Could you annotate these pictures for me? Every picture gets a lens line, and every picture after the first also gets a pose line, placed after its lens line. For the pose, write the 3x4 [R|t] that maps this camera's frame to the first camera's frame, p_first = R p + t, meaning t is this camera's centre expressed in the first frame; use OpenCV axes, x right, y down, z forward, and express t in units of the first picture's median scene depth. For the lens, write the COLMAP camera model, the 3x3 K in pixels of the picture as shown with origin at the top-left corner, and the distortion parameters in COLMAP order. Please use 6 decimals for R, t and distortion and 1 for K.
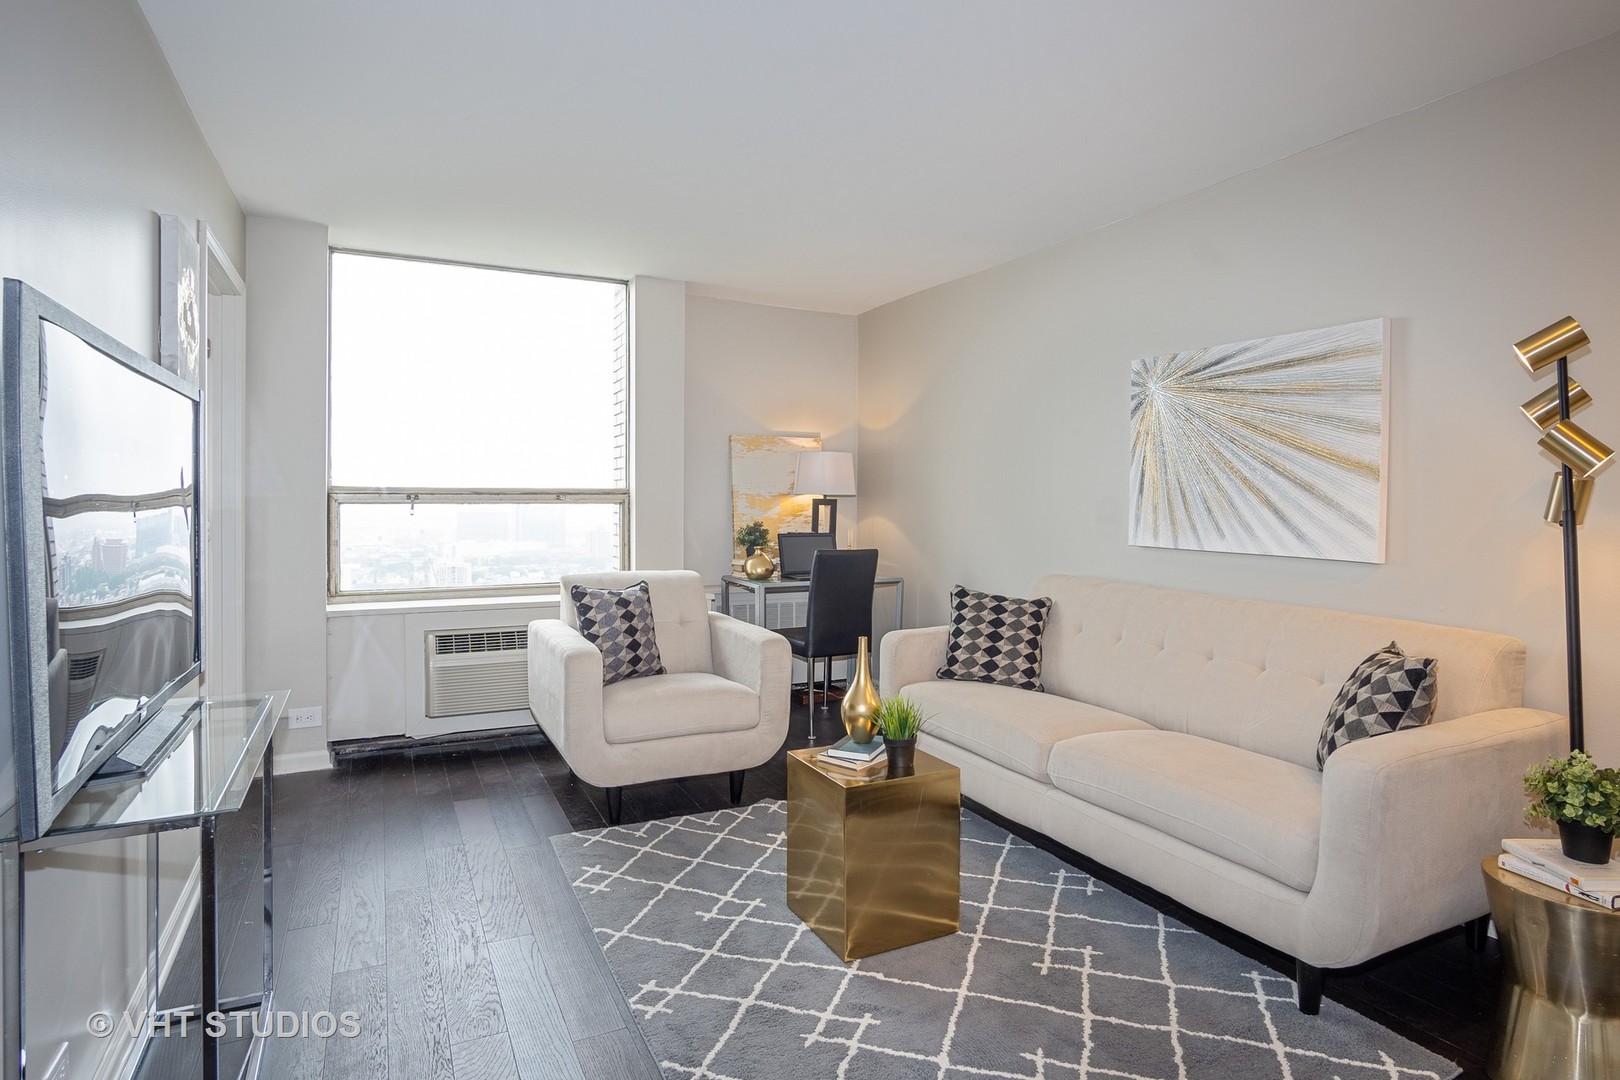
lens RADIAL K [[883.7, 0, 809.0], [0, 883.7, 529.4], [0, 0, 1]] dist [-0.012576, -0.000552]
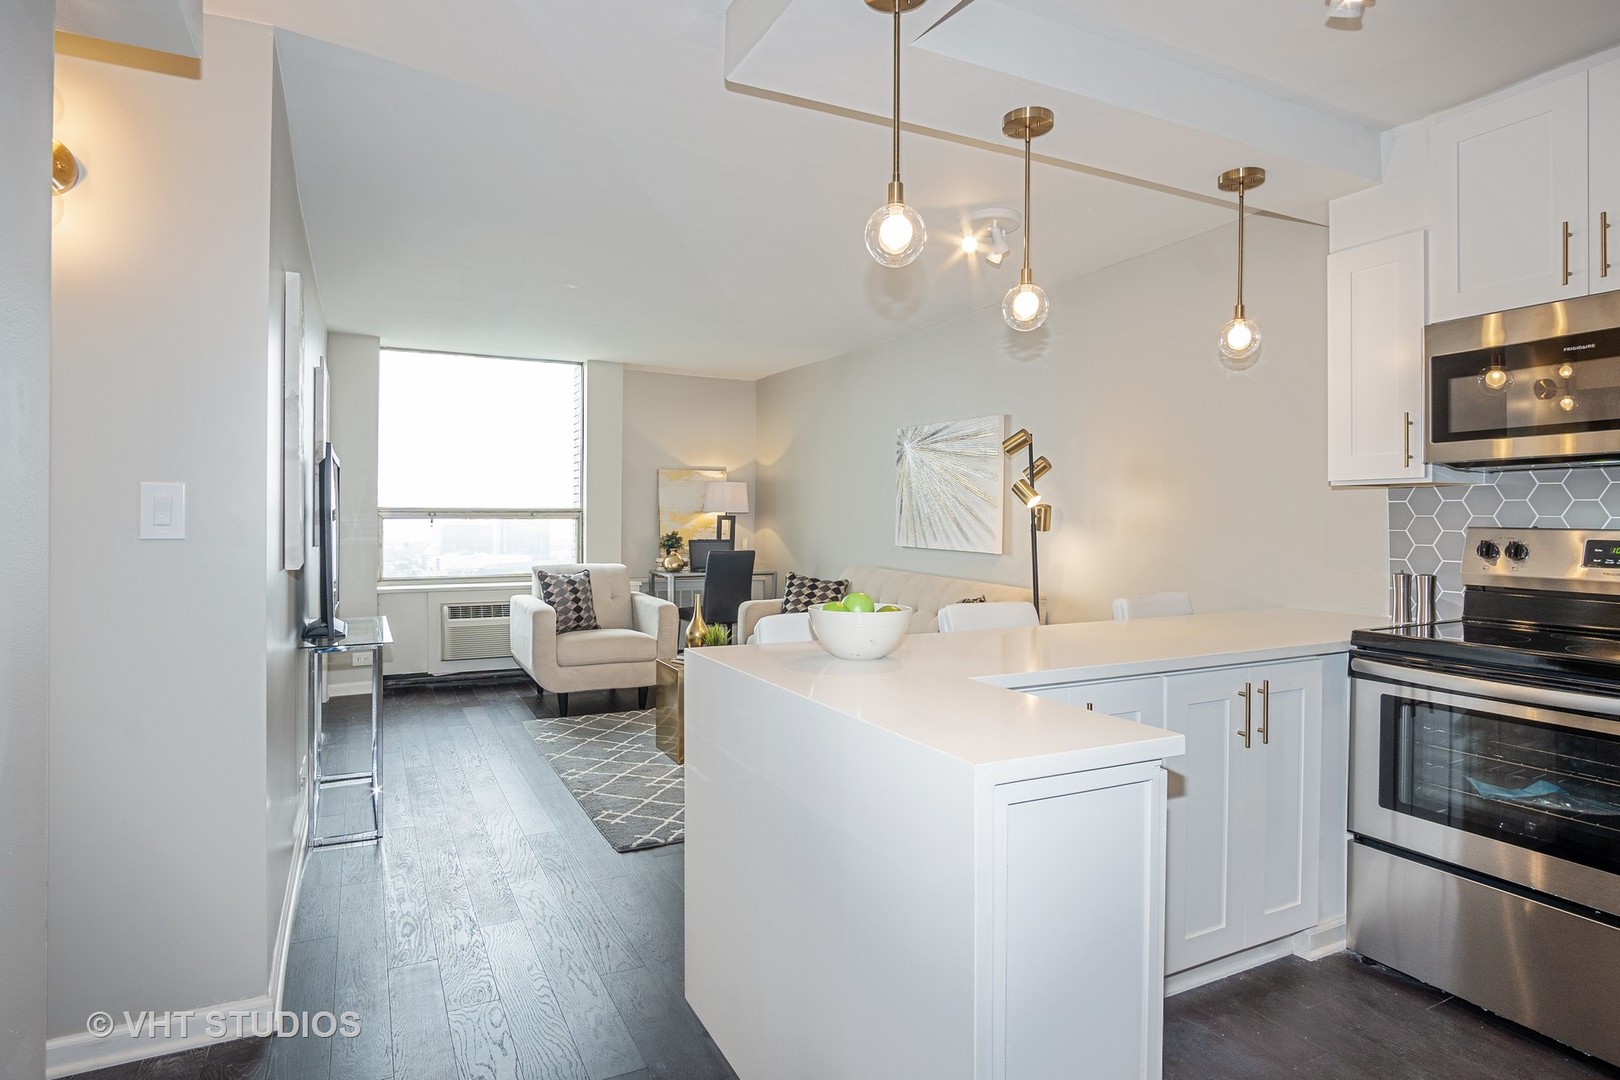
lens RADIAL K [[883.7, 0, 817.1], [0, 883.7, 528.2], [0, 0, 1]] dist [-0.012576, -0.000552]
pose [[0.999710, 0.000790, 0.024053, 0.166430], [-0.000405, 0.999872, -0.015984, 0.010348], [-0.024063, 0.015970, 0.999583, -0.514064]]
